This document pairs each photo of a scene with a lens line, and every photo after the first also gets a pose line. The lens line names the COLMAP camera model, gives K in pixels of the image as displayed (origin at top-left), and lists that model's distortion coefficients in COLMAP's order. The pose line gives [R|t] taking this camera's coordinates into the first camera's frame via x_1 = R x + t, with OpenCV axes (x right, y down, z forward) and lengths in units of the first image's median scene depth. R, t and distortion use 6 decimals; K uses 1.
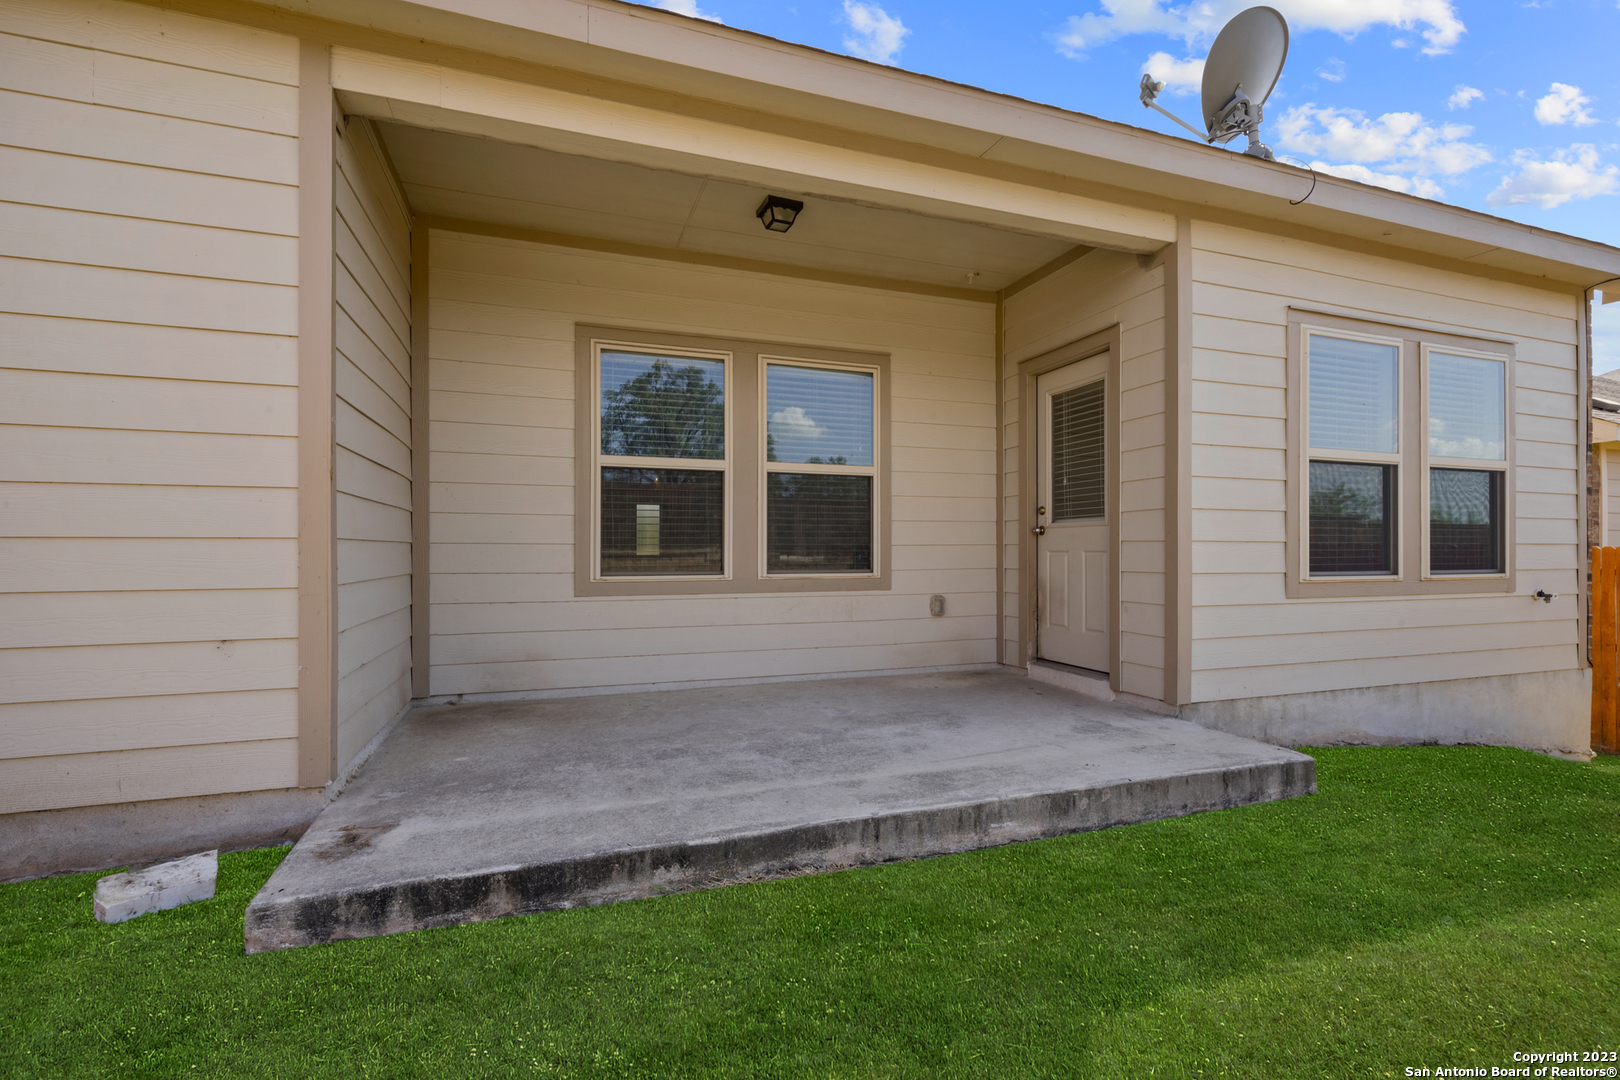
lens RADIAL K [[727.4, 0, 815.3], [0, 727.4, 551.2], [0, 0, 1]] dist [-0.001144, 0.000011]
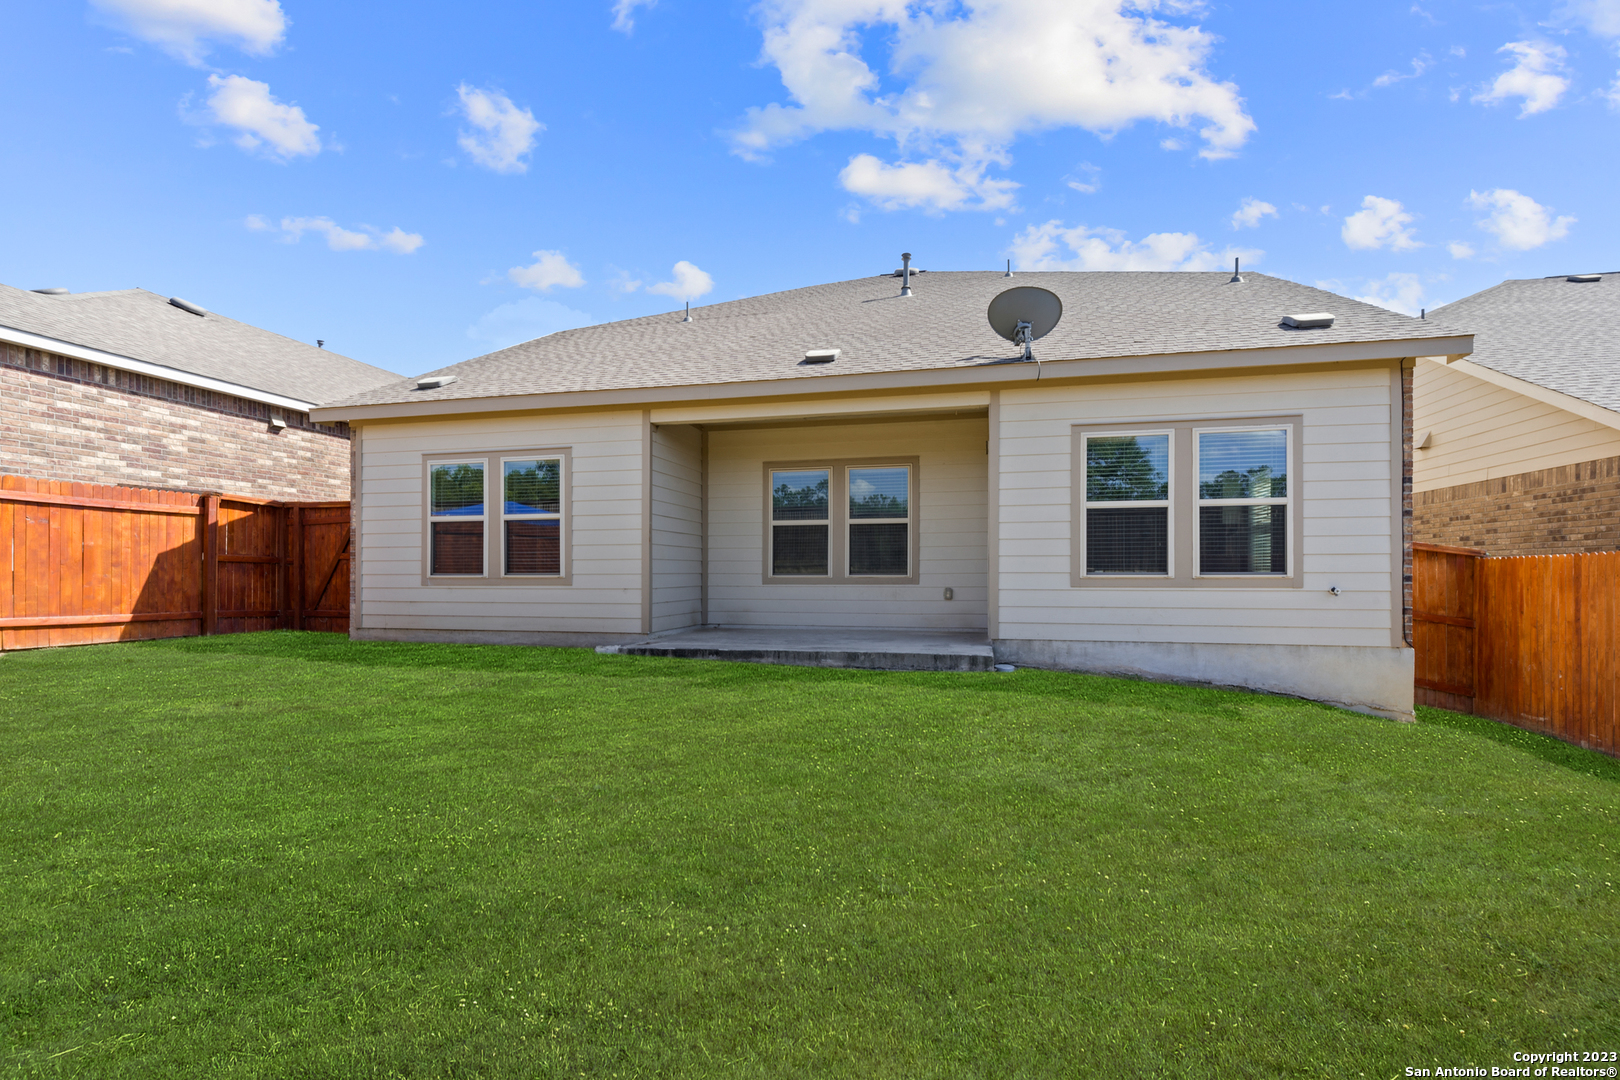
lens RADIAL K [[733.8, 0, 828.3], [0, 733.8, 573.5], [0, 0, 1]] dist [-0.001653, -0.000342]
pose [[0.843838, -0.001372, -0.536597, 1.016265], [0.002040, 0.999998, 0.000652, 0.026813], [0.536595, -0.001645, 0.843838, -0.774323]]
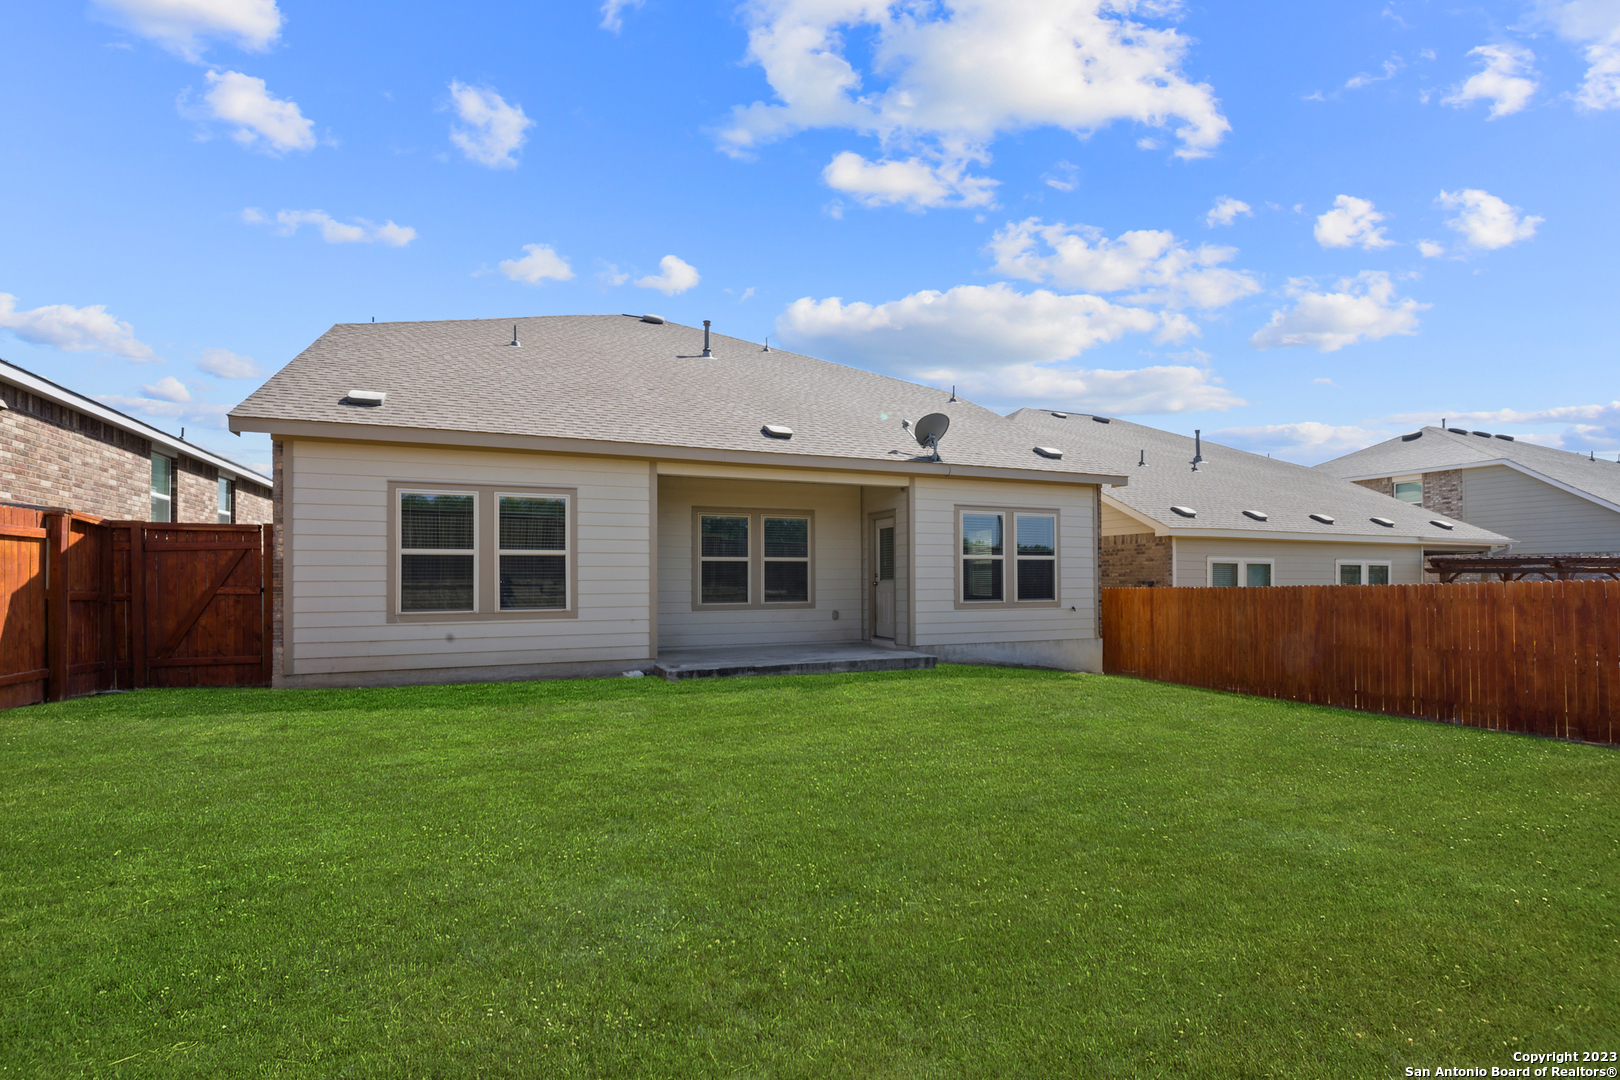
lens RADIAL K [[733.8, 0, 828.3], [0, 733.8, 573.5], [0, 0, 1]] dist [-0.001653, -0.000342]
pose [[0.997652, -0.004196, 0.068359, -0.021044], [0.004875, 0.999940, -0.009767, -0.043071], [-0.068314, 0.010078, 0.997613, -1.603173]]
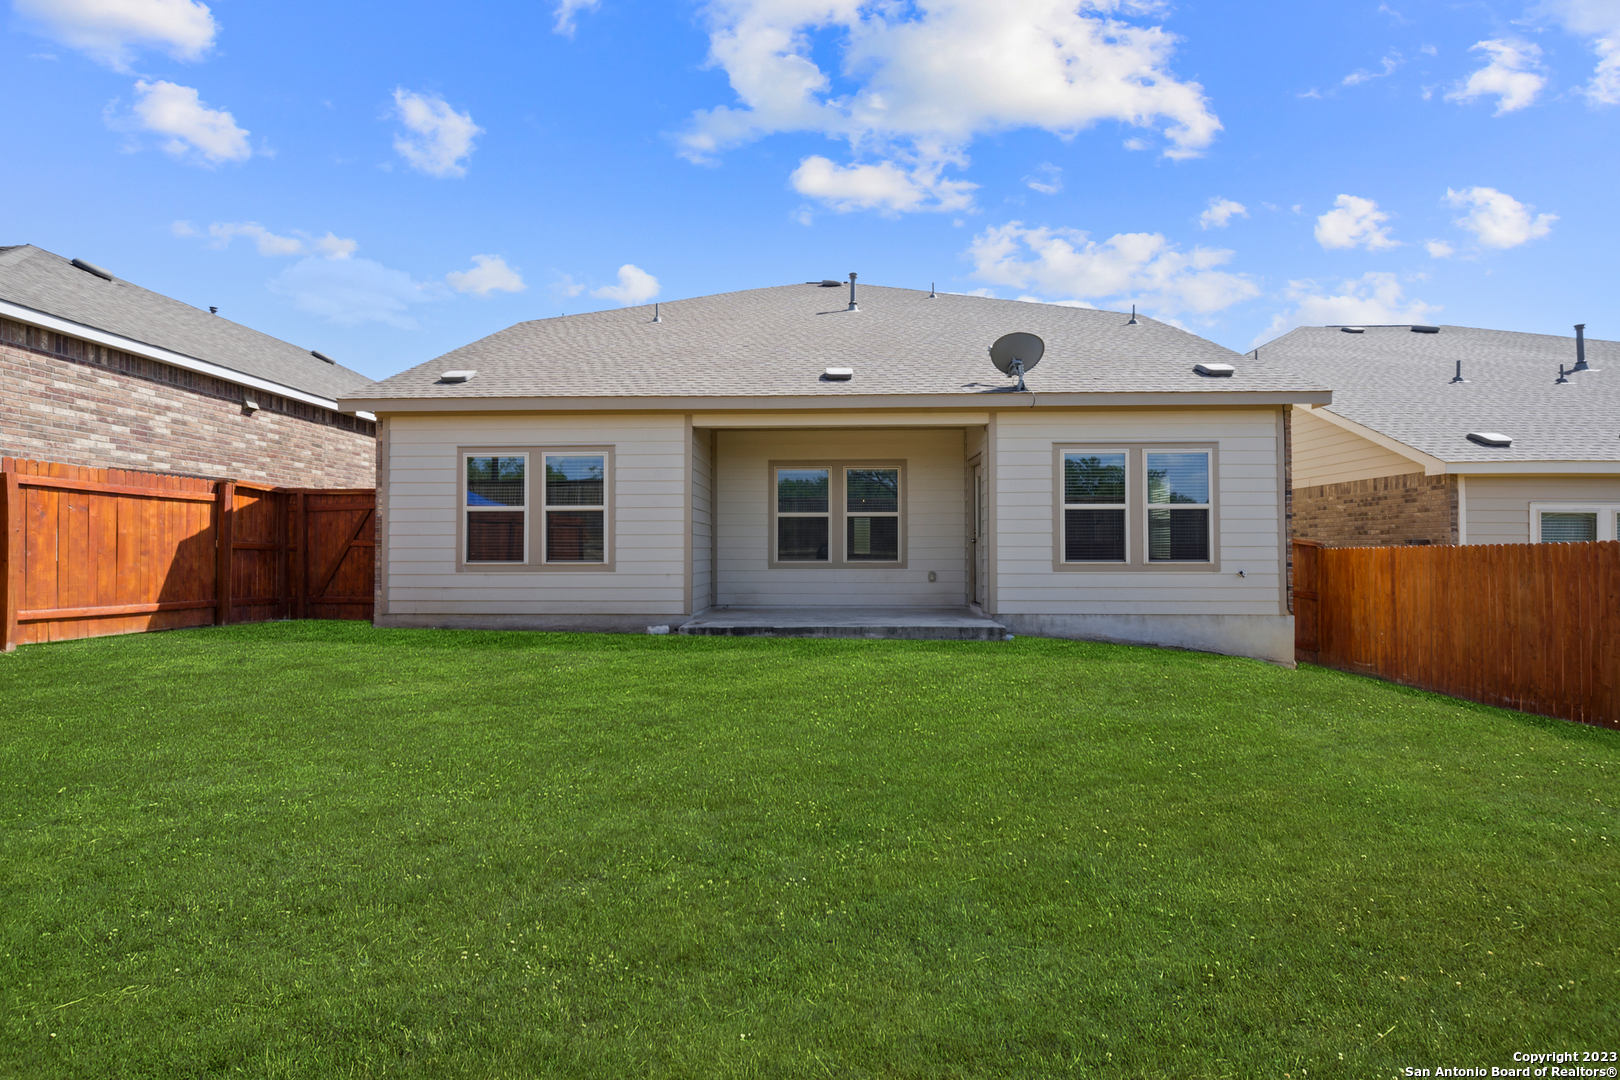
lens RADIAL K [[725.7, 0, 818.0], [0, 725.7, 538.5], [0, 0, 1]] dist [-0.002244, -0.000355]
pose [[0.933240, -0.007959, -0.359165, 0.708020], [0.001783, 0.999845, -0.017524, 0.000701], [0.359249, 0.015714, 0.933110, -1.242999]]
